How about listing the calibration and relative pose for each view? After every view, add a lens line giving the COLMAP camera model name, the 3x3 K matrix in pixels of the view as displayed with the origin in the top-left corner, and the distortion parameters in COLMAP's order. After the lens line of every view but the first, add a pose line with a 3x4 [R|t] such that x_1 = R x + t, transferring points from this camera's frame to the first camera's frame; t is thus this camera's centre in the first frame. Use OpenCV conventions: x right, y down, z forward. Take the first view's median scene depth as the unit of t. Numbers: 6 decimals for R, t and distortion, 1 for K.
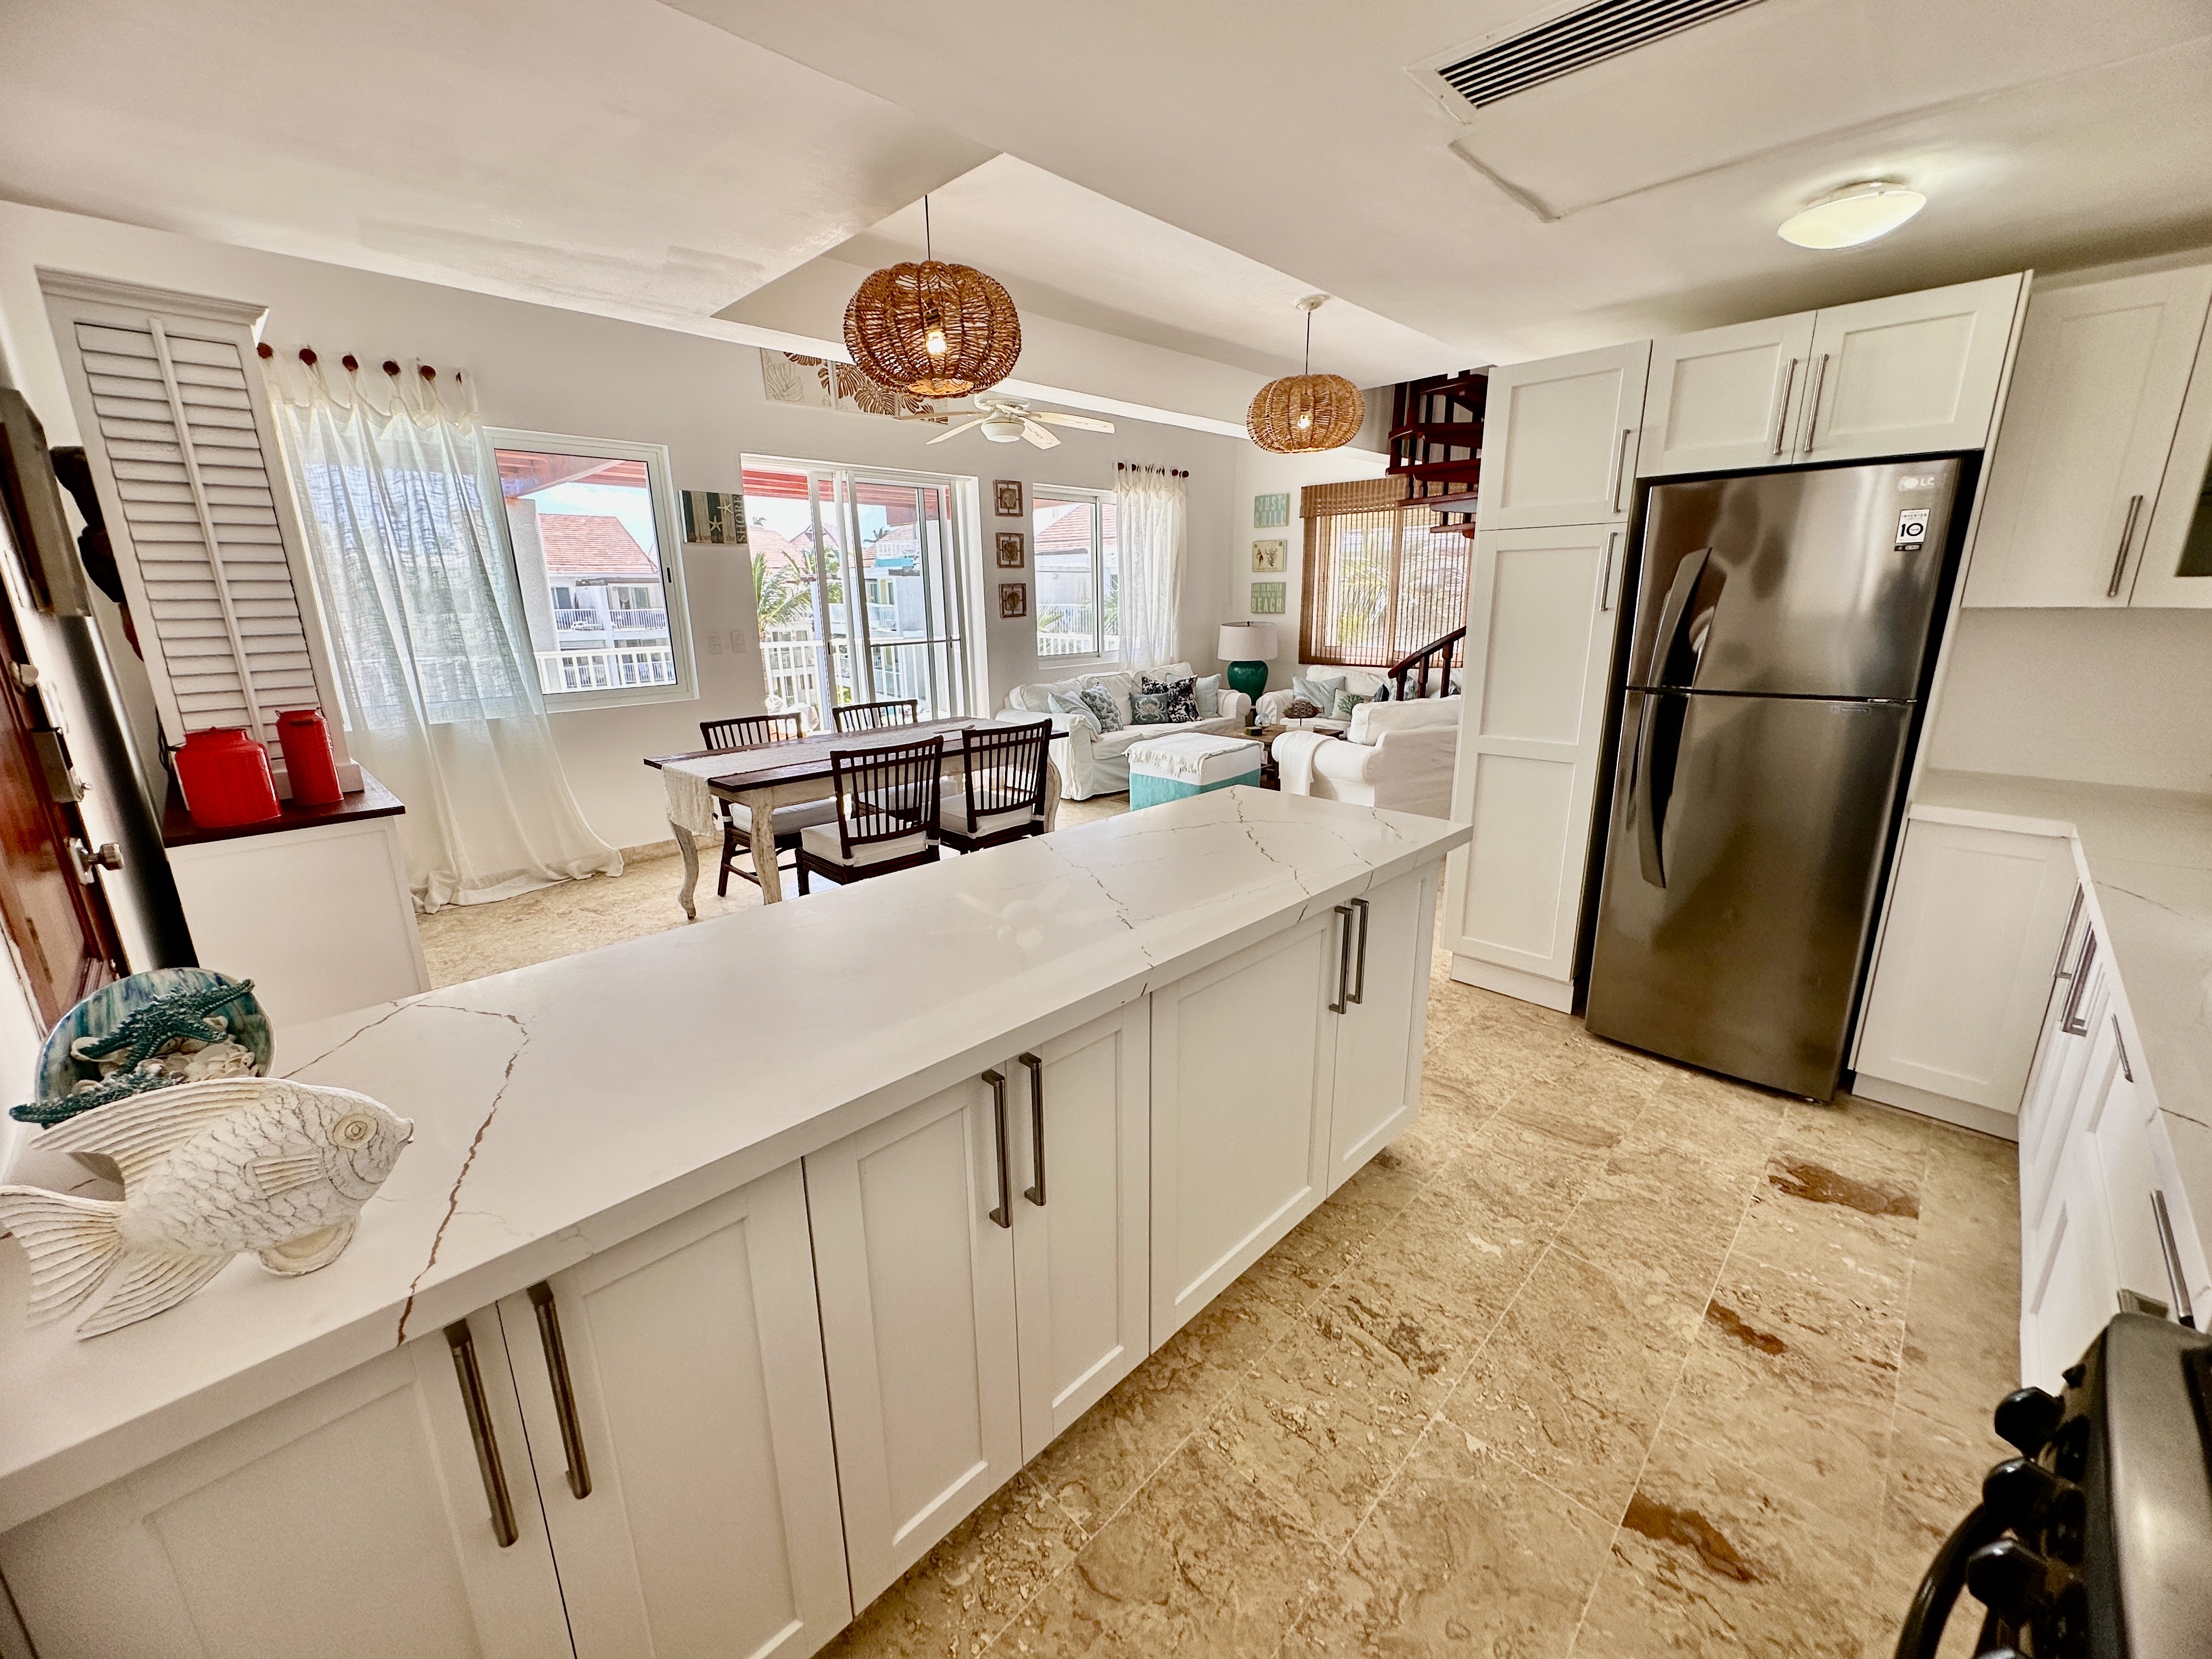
lens RADIAL K [[884.6, 0, 1106.0], [0, 884.6, 829.5], [0, 0, 1]] dist [0.000206, 0.000251]
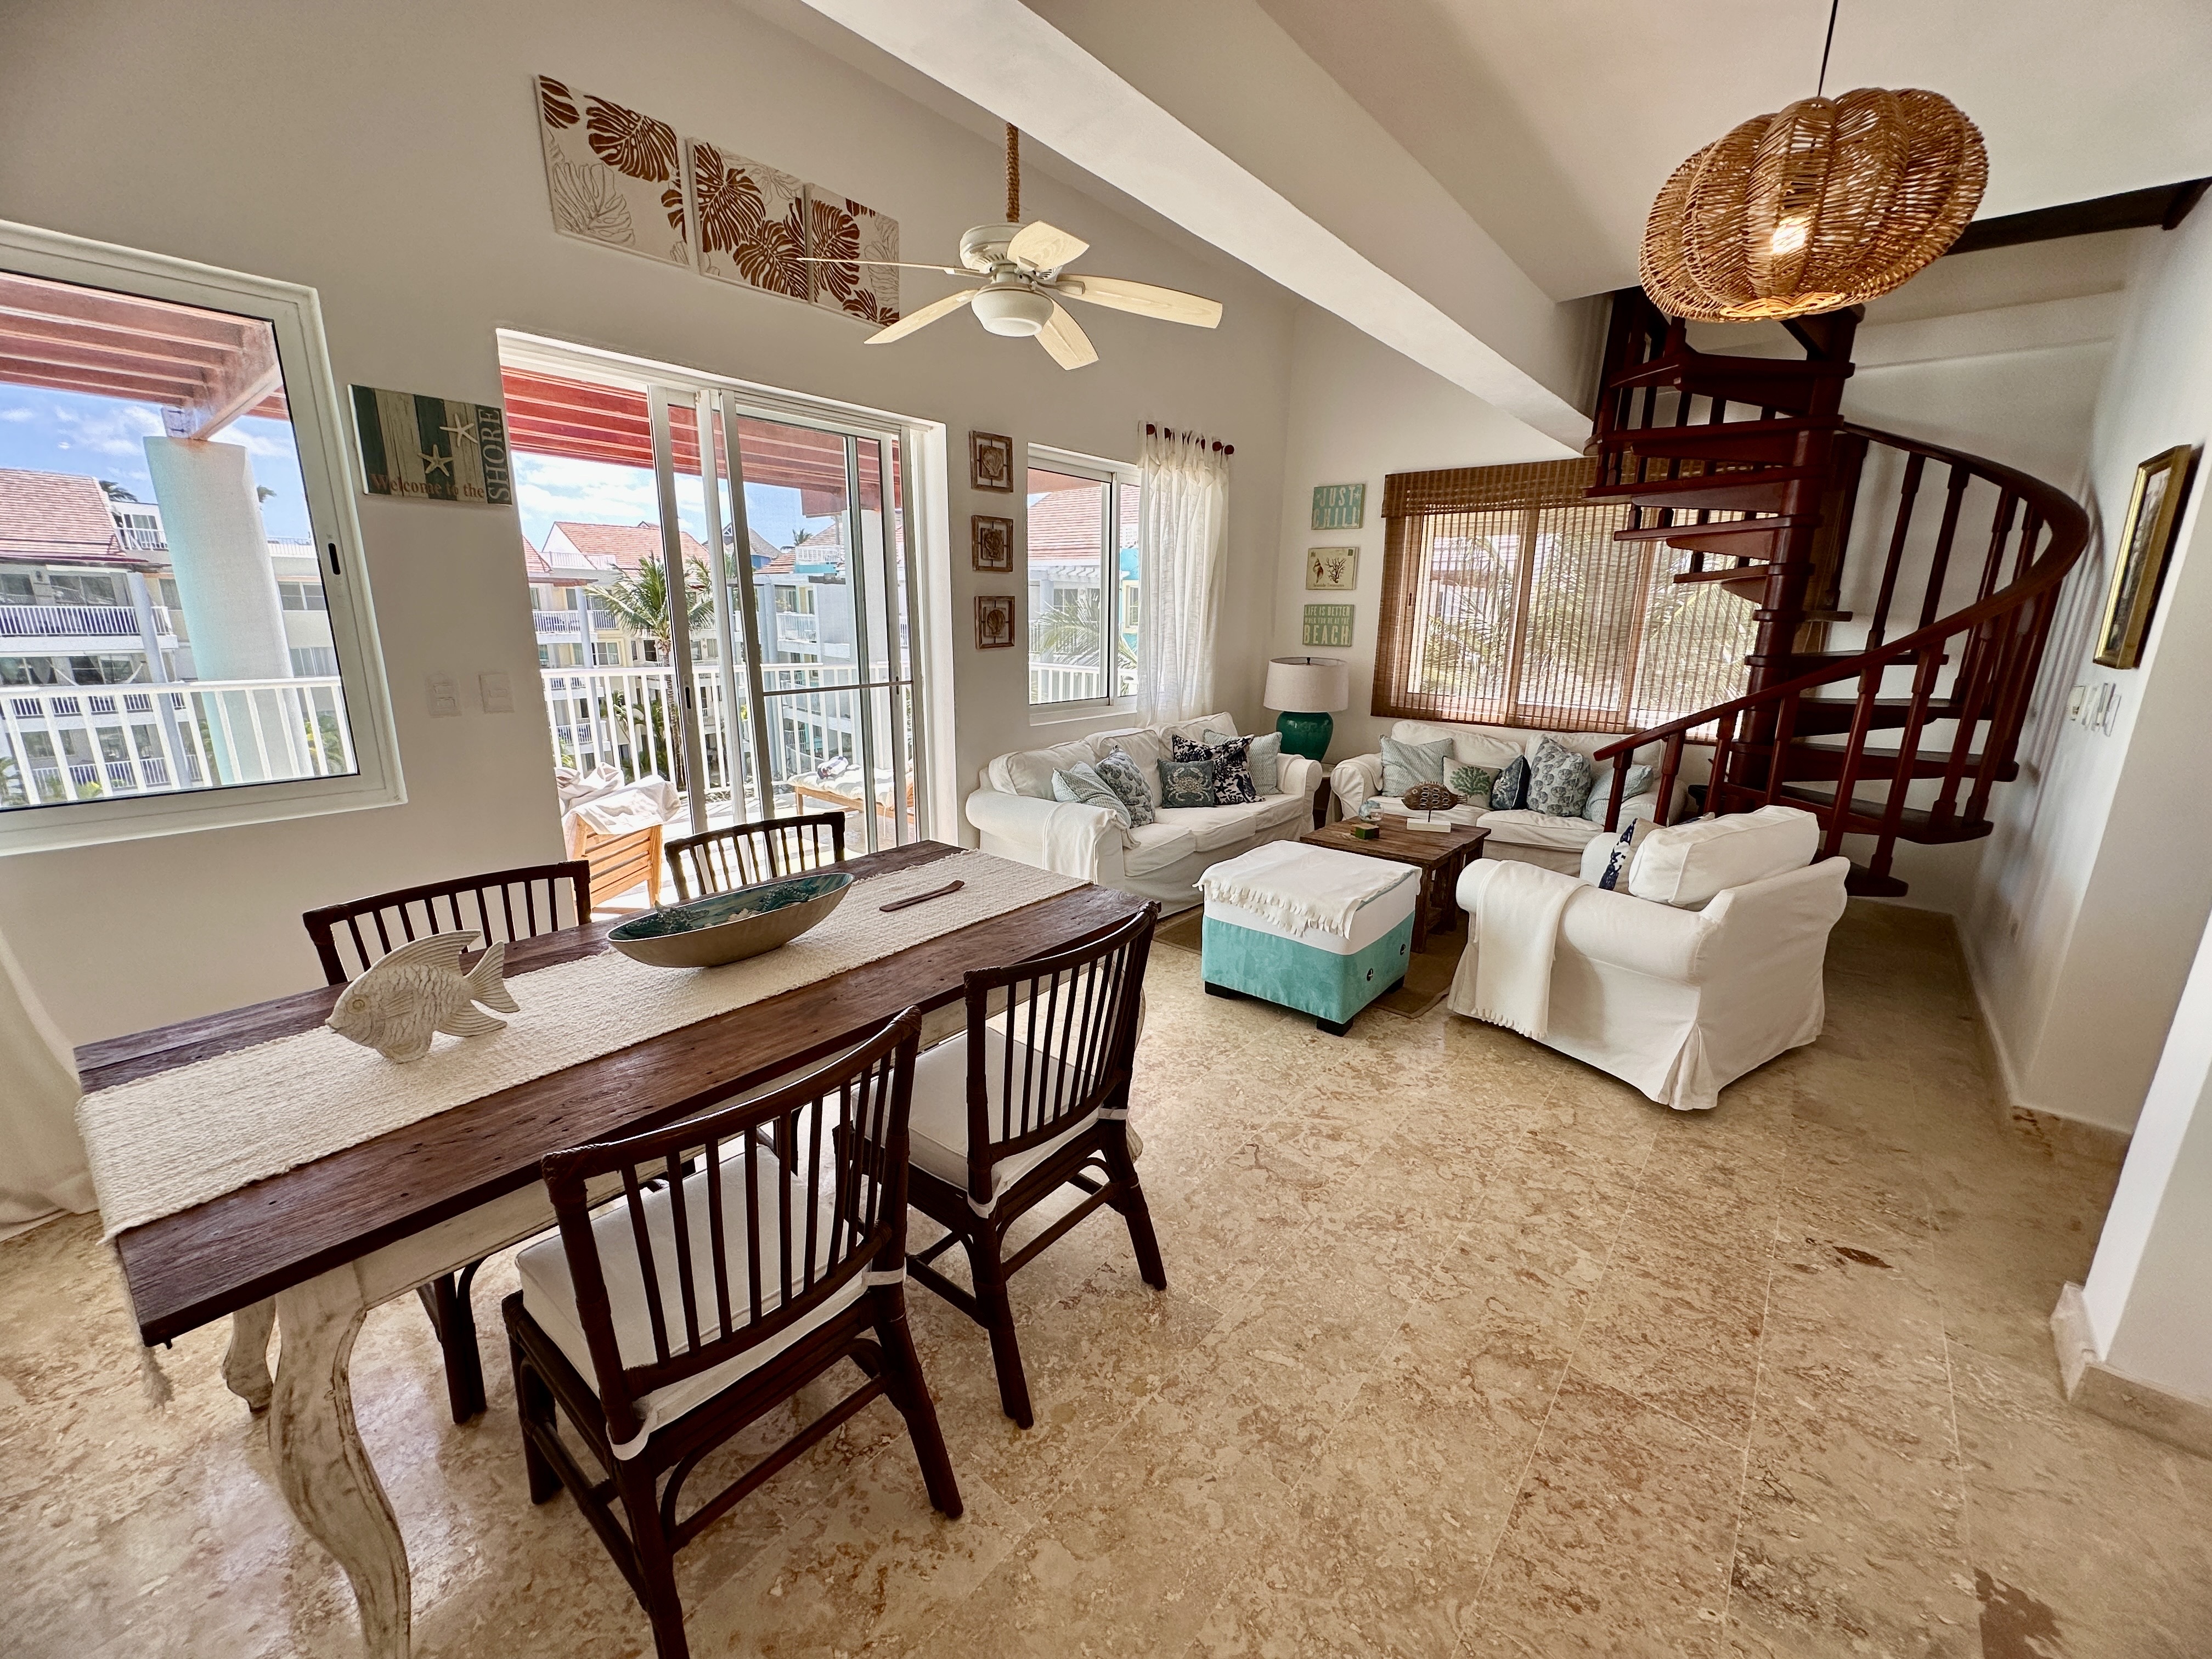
lens RADIAL K [[884.6, 0, 1106.0], [0, 884.6, 829.5], [0, 0, 1]] dist [0.000206, 0.000251]
pose [[0.996359, 0.007012, 0.084971, -0.077826], [-0.005612, 0.999845, -0.016713, -0.096738], [-0.085075, 0.016176, 0.996243, 0.350557]]
